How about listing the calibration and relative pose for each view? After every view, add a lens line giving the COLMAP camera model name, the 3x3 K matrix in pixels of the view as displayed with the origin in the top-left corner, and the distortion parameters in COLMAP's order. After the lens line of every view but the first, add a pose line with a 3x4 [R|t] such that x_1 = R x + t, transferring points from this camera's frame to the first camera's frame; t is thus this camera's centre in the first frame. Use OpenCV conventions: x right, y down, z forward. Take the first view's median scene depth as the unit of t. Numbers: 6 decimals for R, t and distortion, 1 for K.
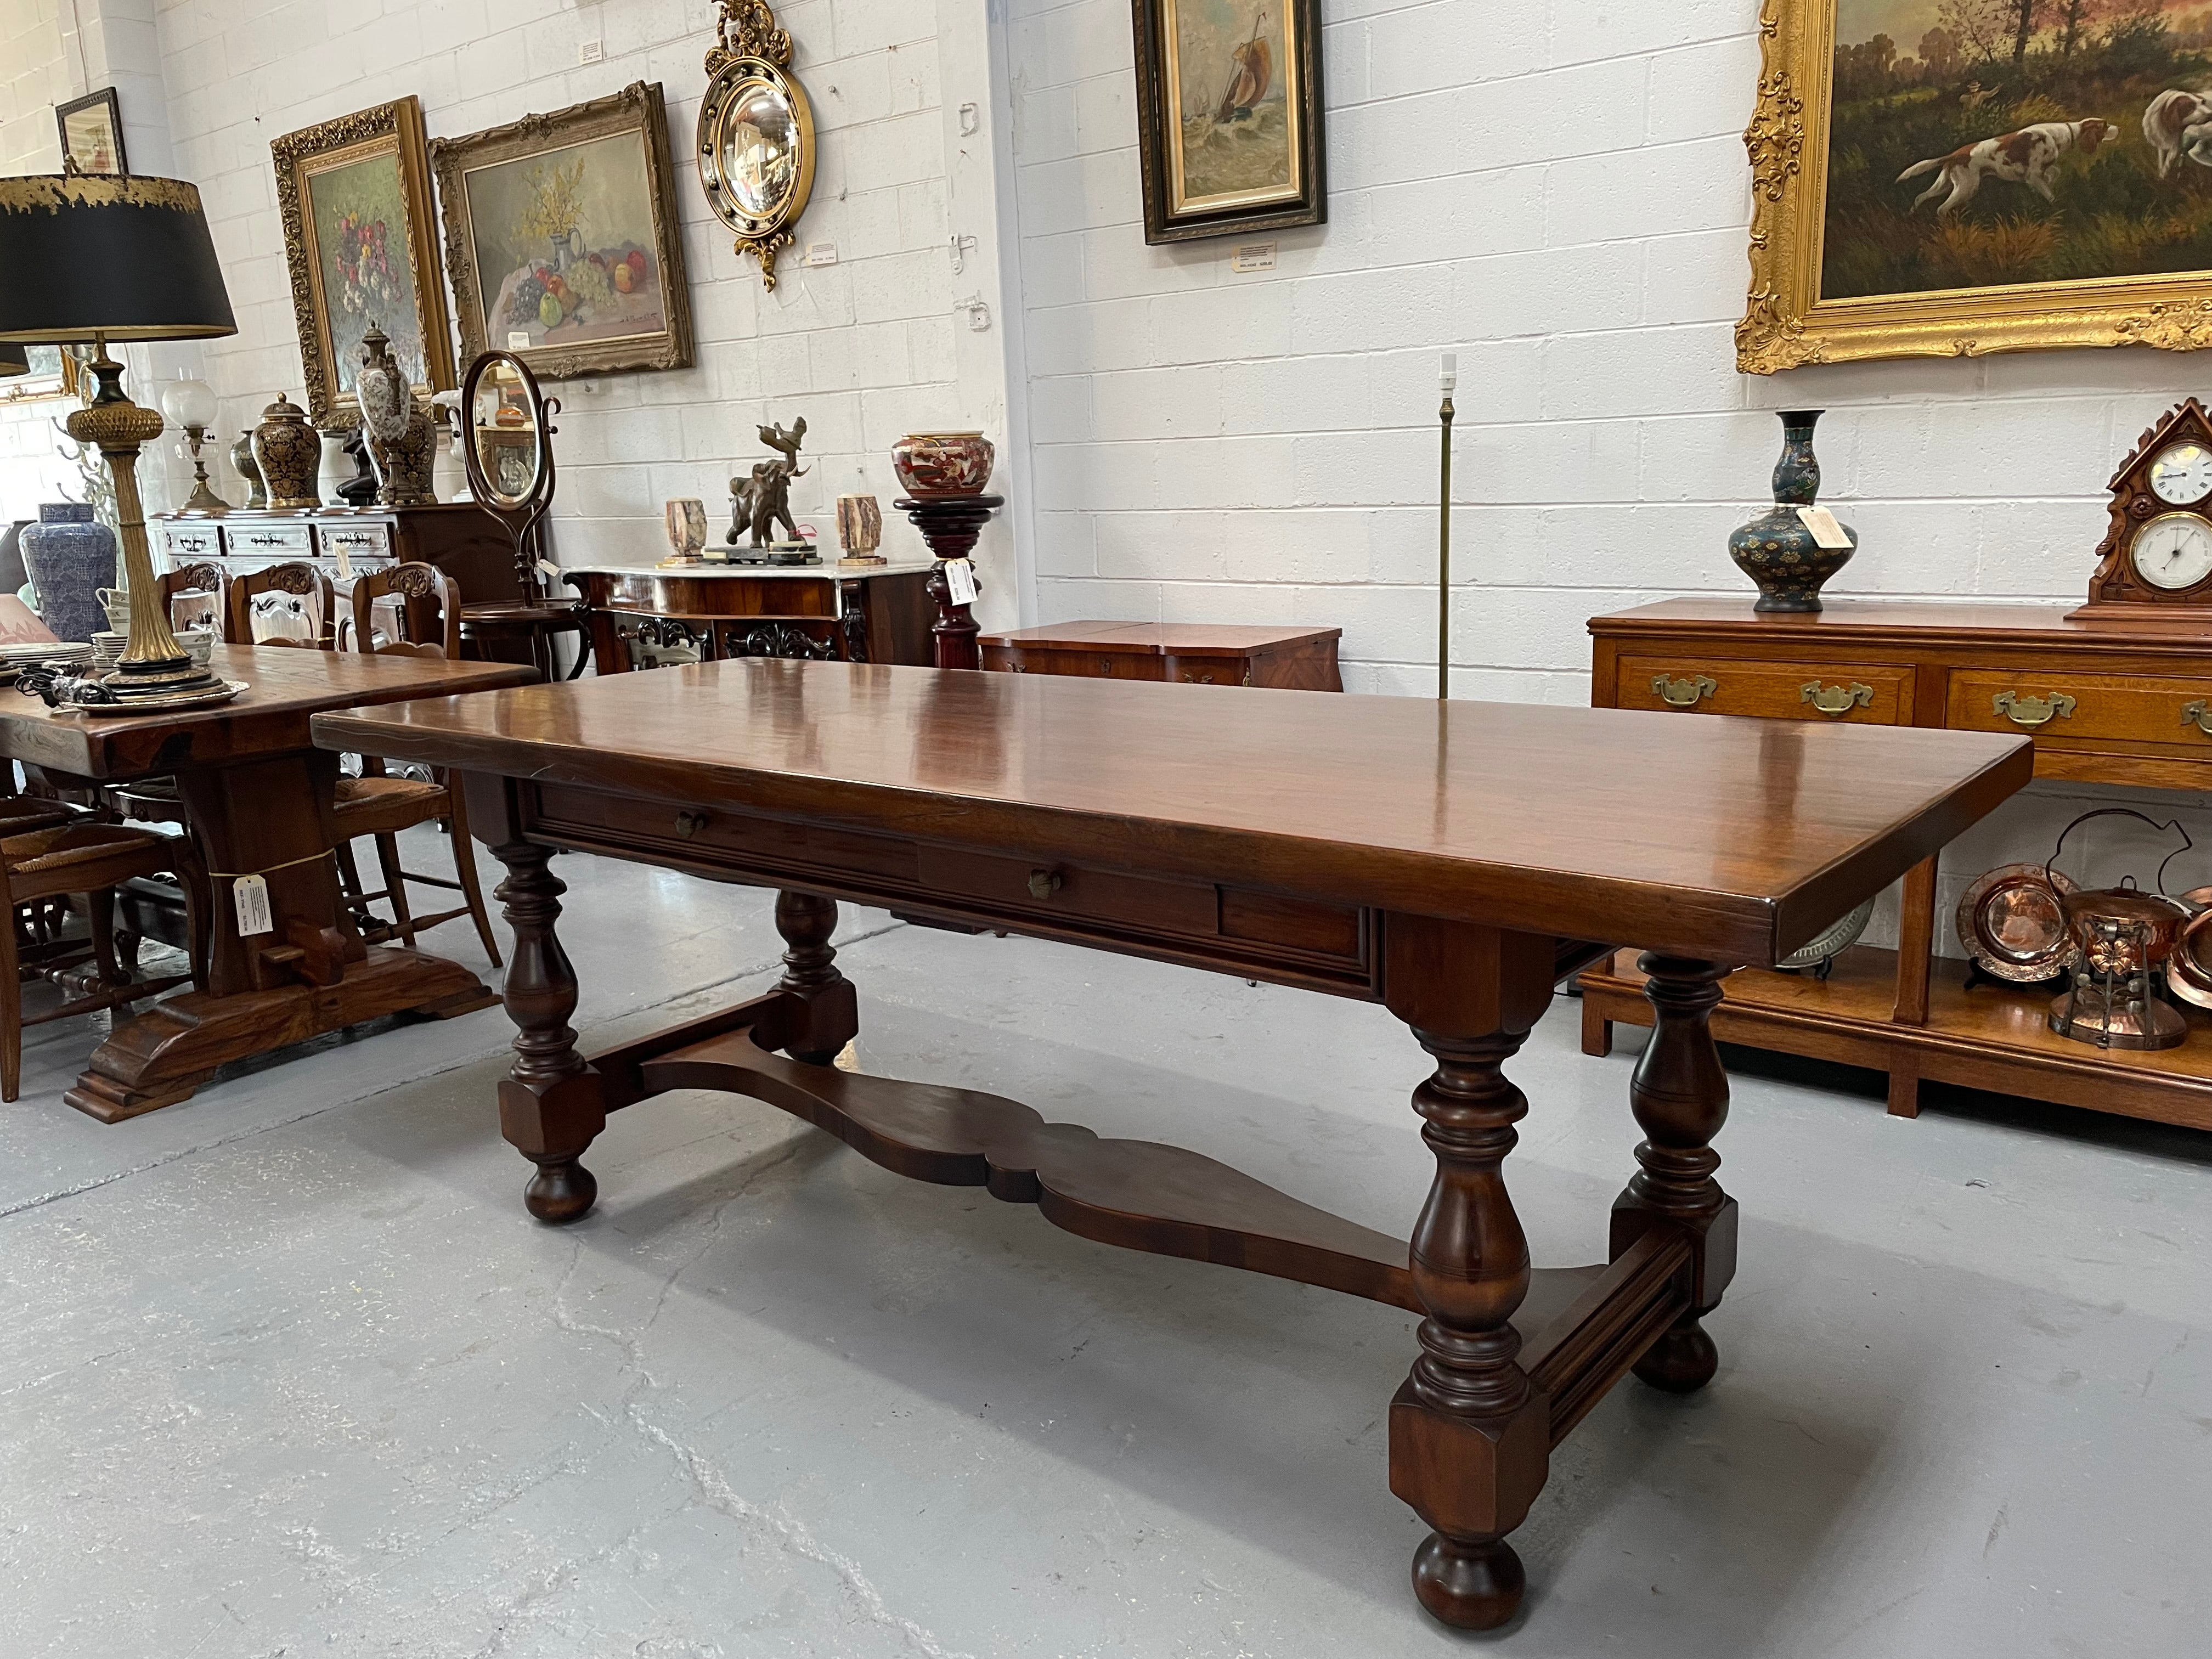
lens RADIAL K [[1667.6, 0, 1089.1], [0, 1667.6, 813.5], [0, 0, 1]] dist [0.077588, -0.100690]
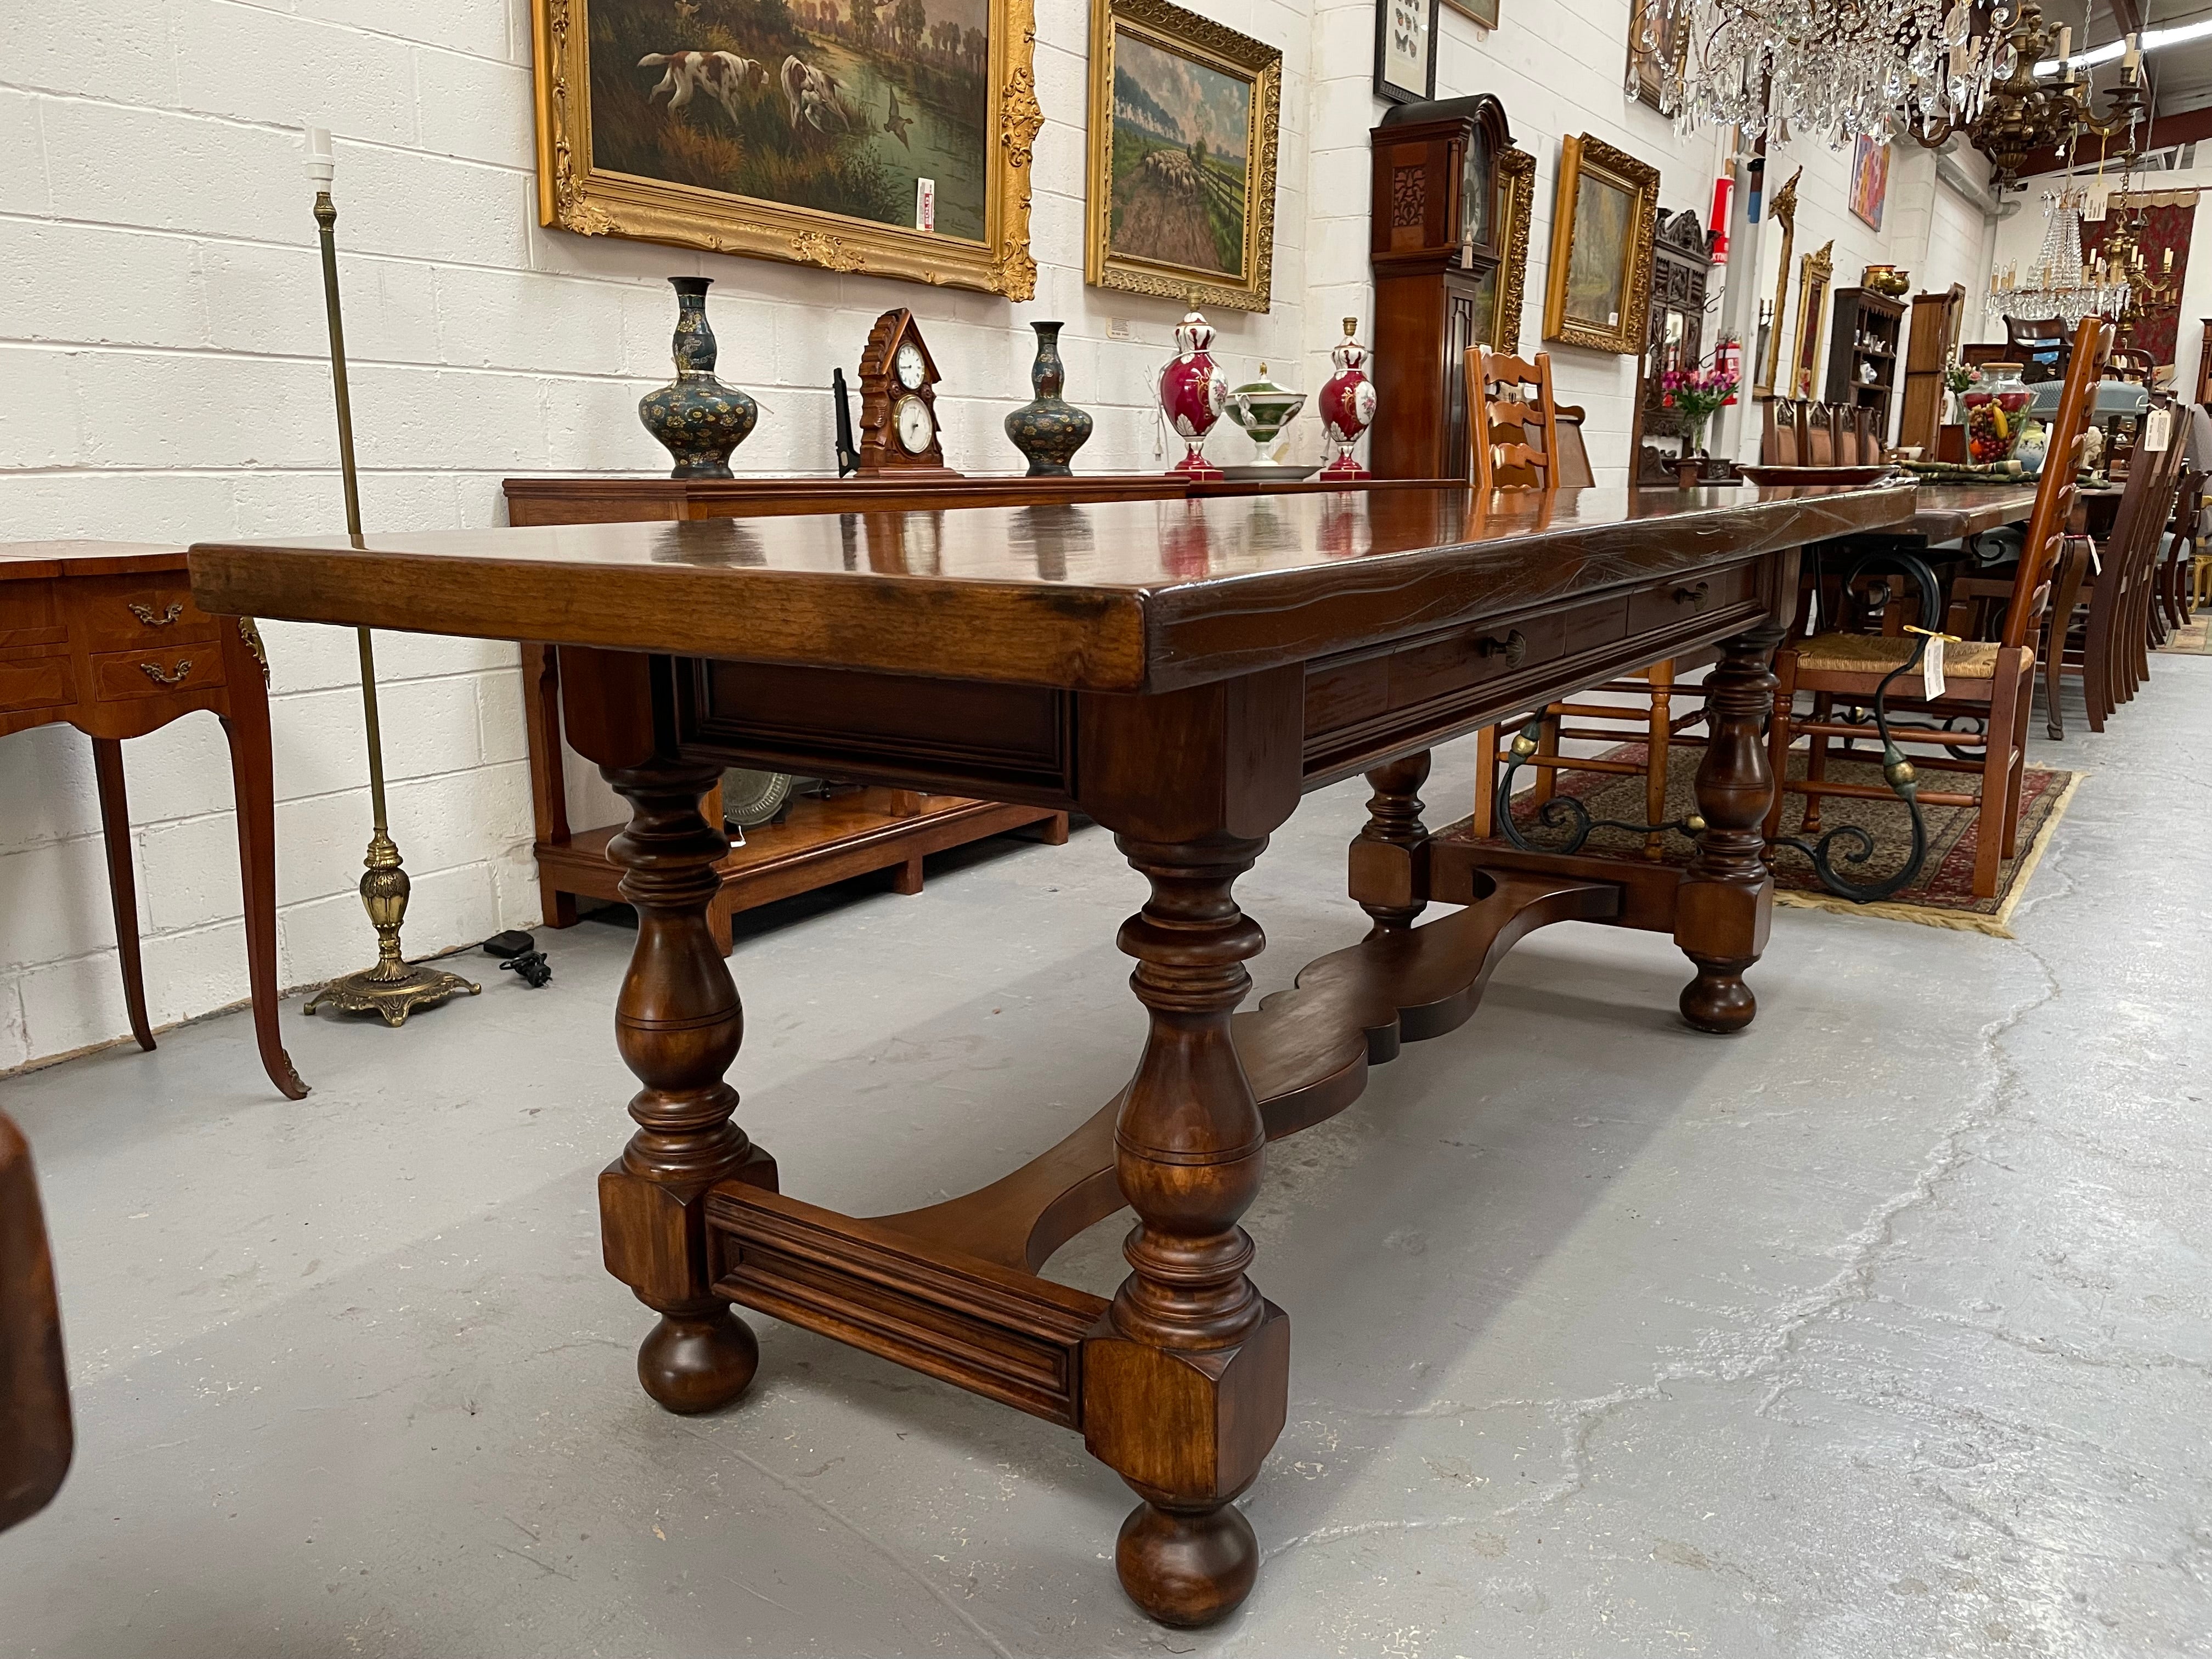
lens RADIAL K [[1664.2, 0, 1108.2], [0, 1664.2, 845.7], [0, 0, 1]] dist [0.081581, -0.103742]
pose [[-0.104138, -0.187446, 0.976739, -0.598847], [0.208837, 0.956063, 0.205744, -0.060640], [-0.972390, 0.225405, -0.060417, 0.804704]]
